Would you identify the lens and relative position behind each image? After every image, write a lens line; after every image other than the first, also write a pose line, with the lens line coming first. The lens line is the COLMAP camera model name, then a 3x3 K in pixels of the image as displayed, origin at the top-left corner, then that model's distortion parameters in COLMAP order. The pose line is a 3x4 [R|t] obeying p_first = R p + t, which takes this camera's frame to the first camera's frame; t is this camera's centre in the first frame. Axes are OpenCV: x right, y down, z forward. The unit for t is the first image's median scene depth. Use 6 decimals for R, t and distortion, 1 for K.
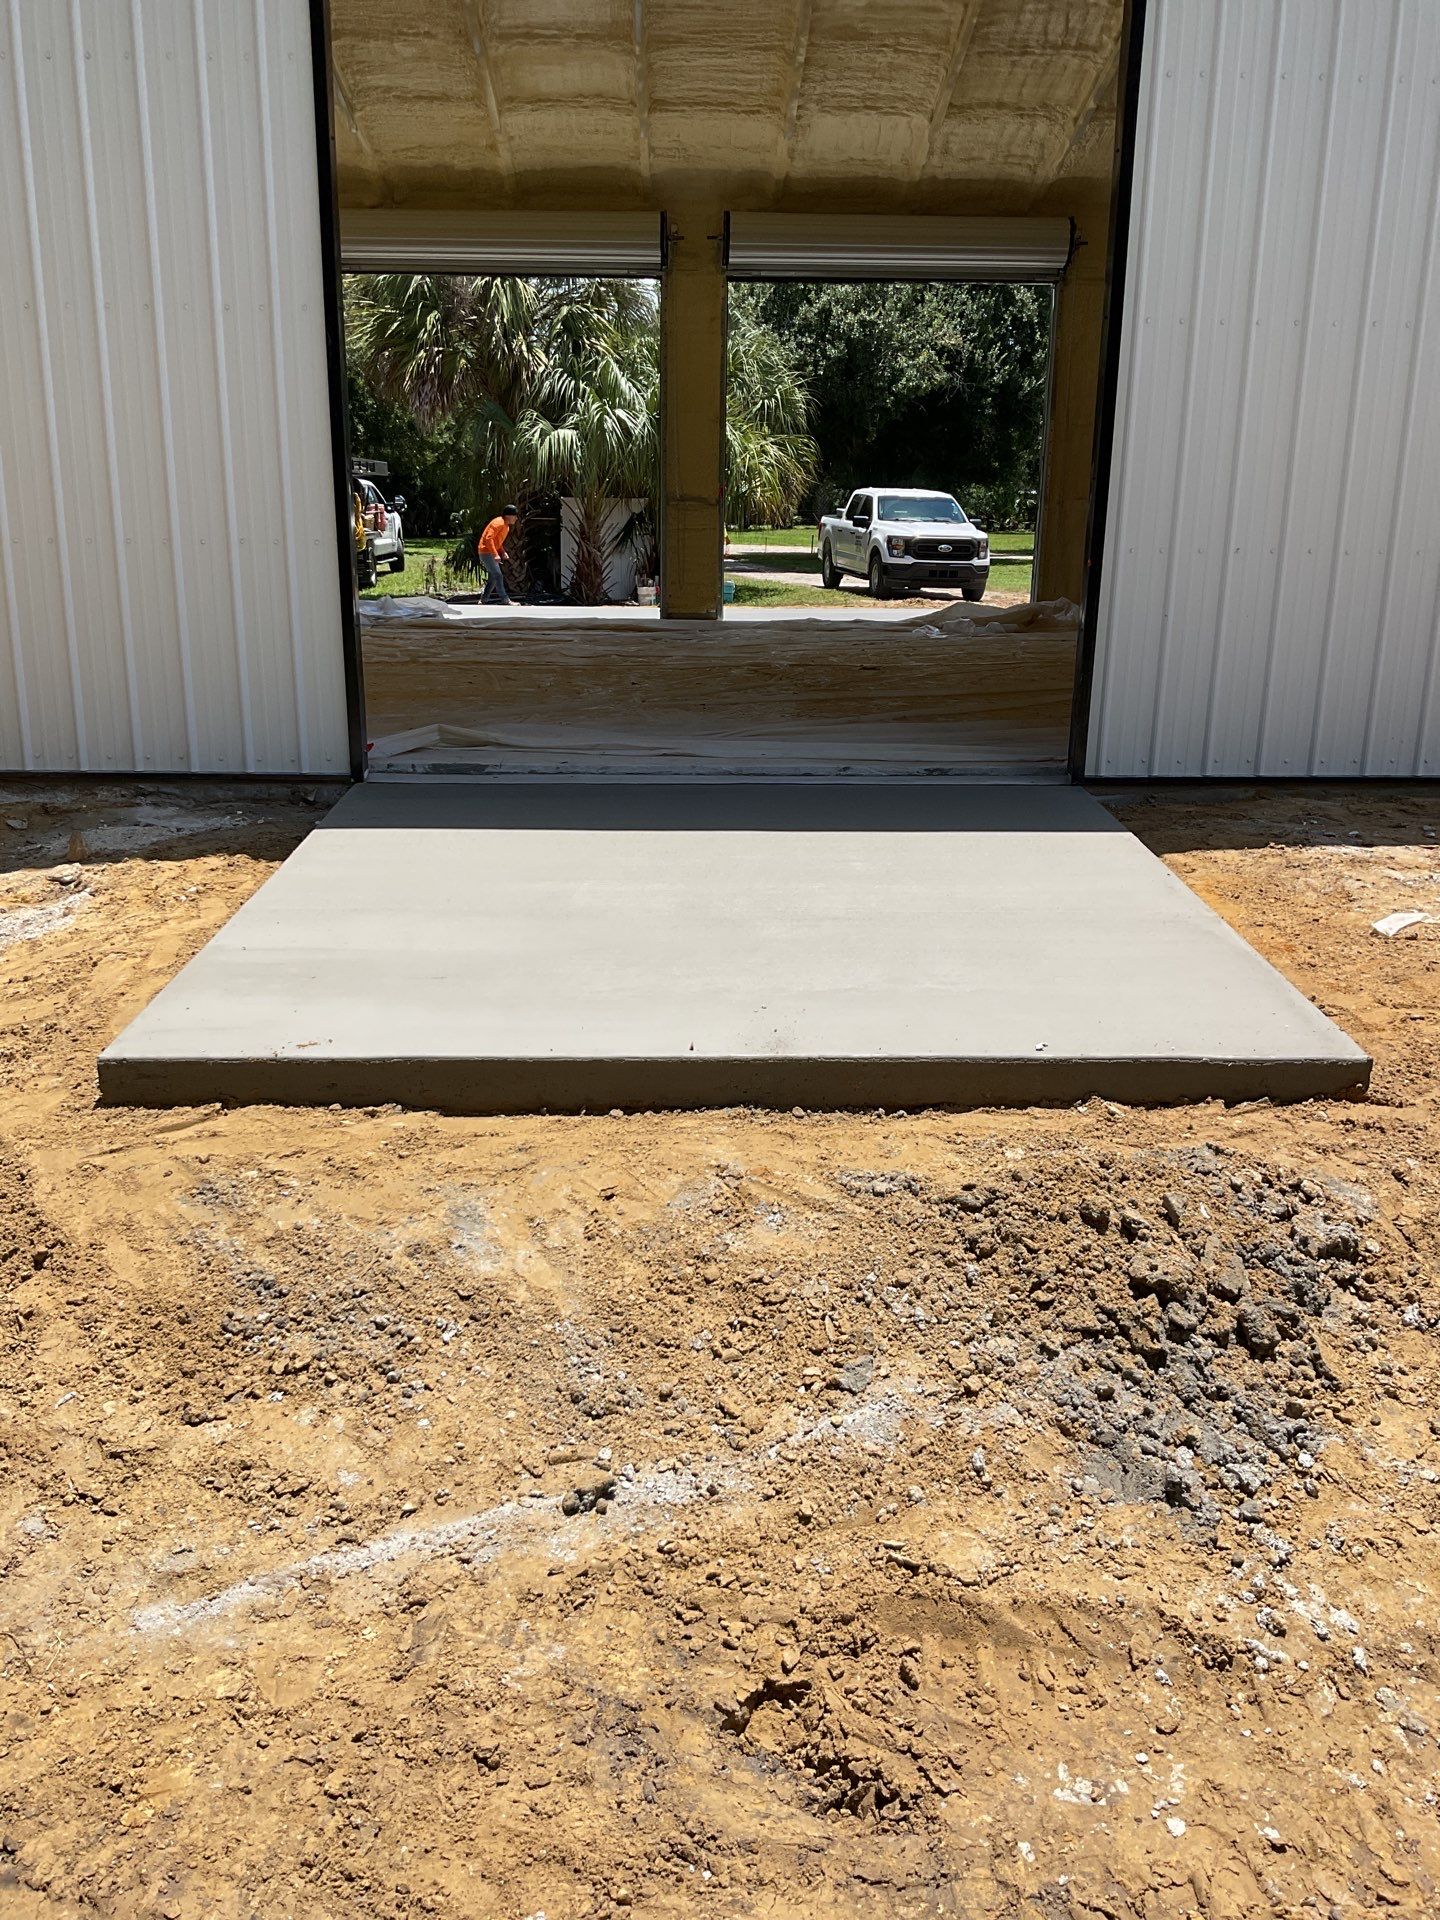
lens RADIAL K [[1571.9, 0, 720.0], [0, 1571.9, 960.0], [0, 0, 1]] dist [0.085071, -0.150968]
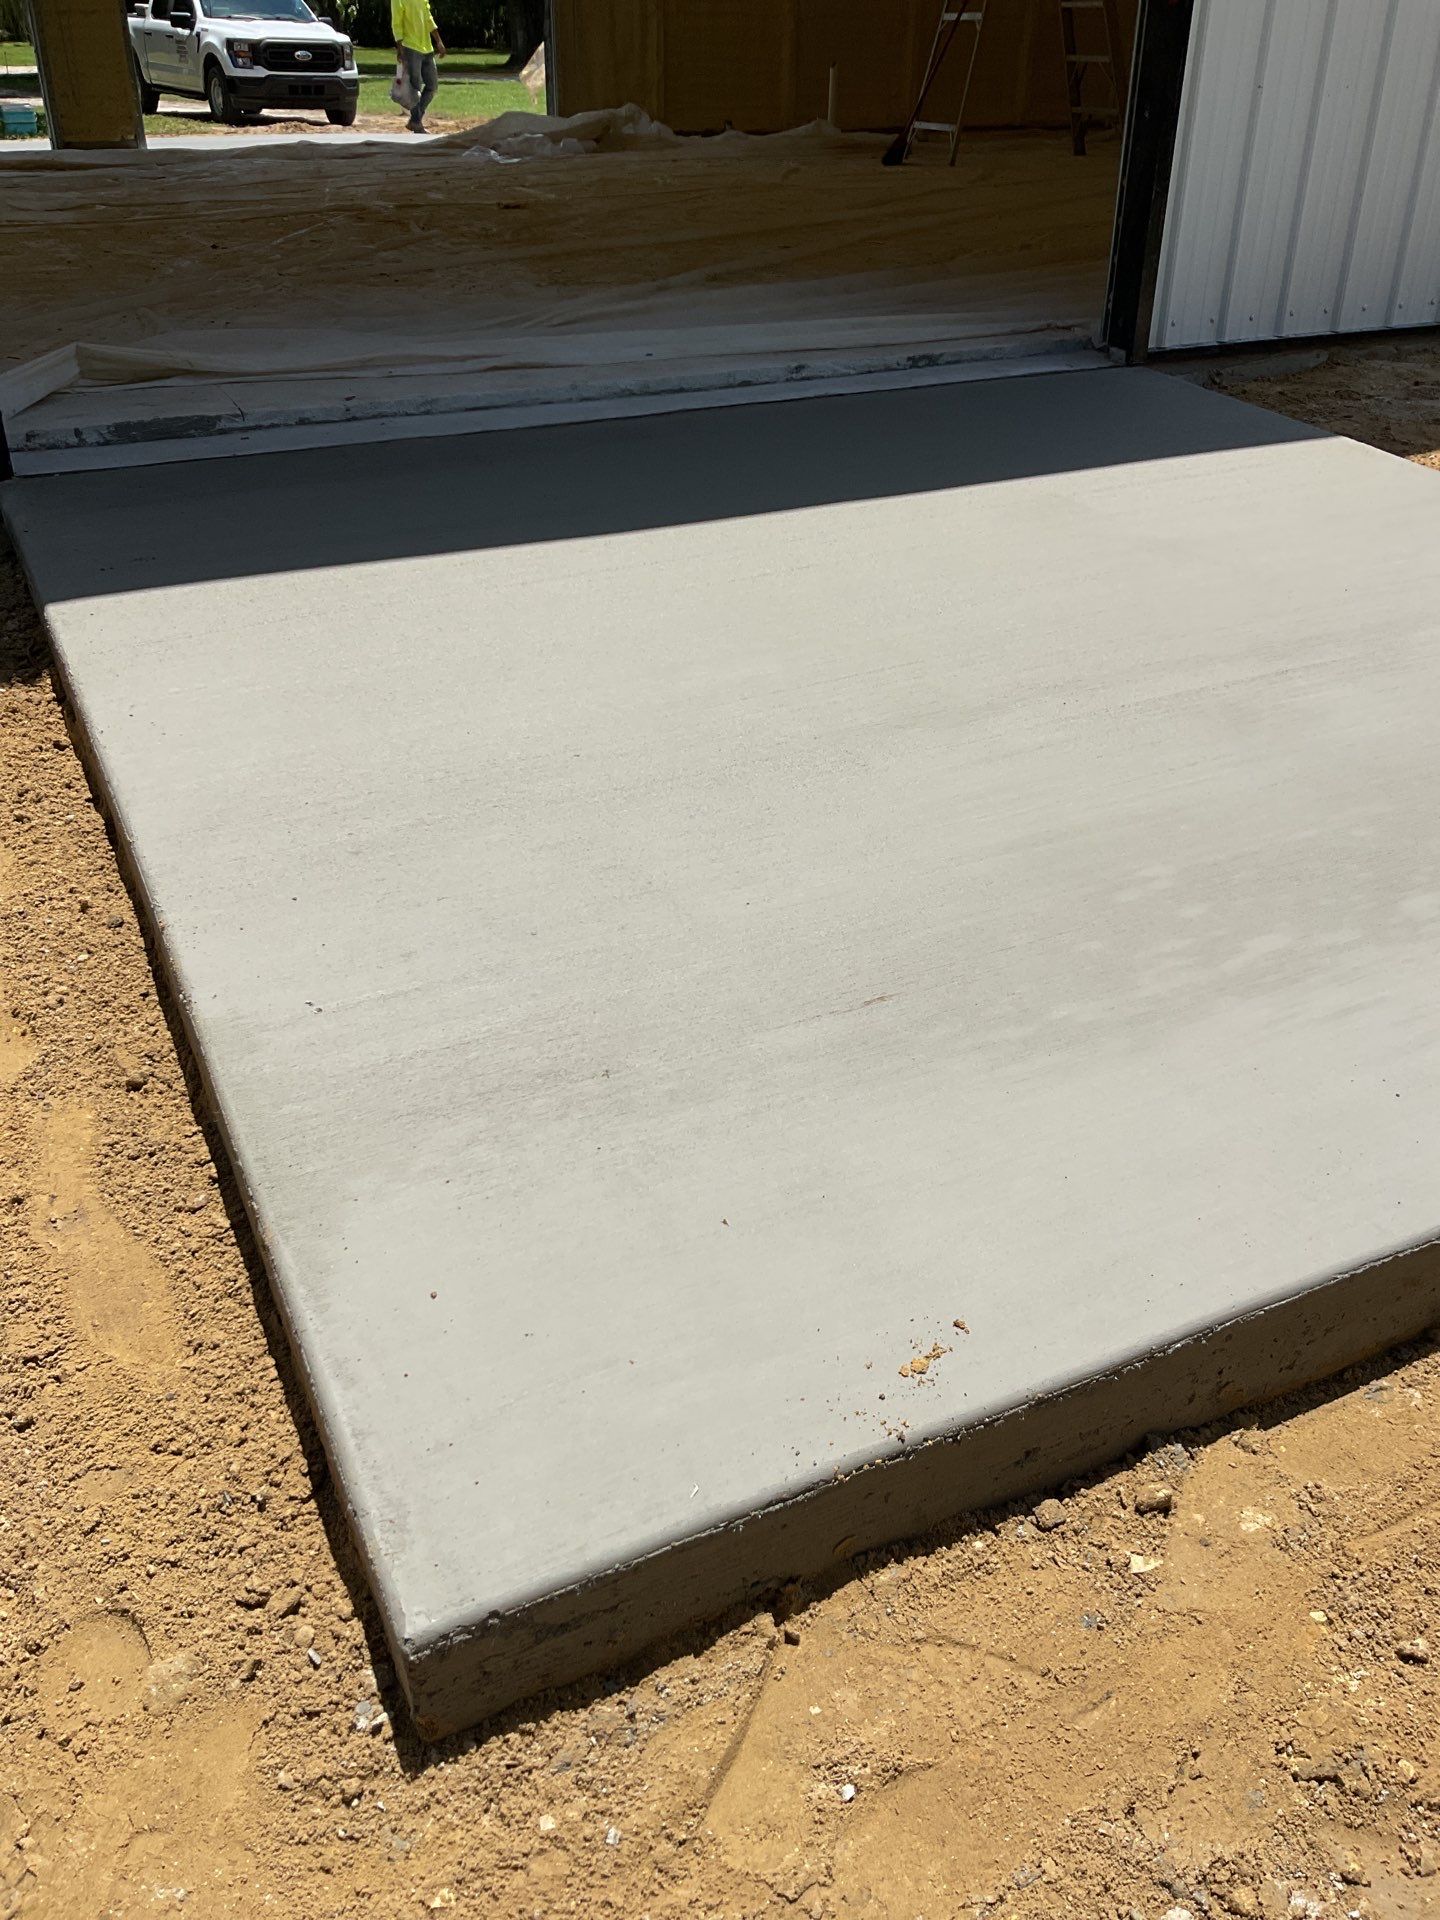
lens RADIAL K [[1534.7, 0, 720.0], [0, 1534.7, 960.0], [0, 0, 1]] dist [0.005577, -0.000634]
pose [[0.904871, -0.224824, 0.361473, -0.214761], [0.120469, 0.949687, 0.289105, -0.073887], [-0.408284, -0.218056, 0.886428, 0.393789]]
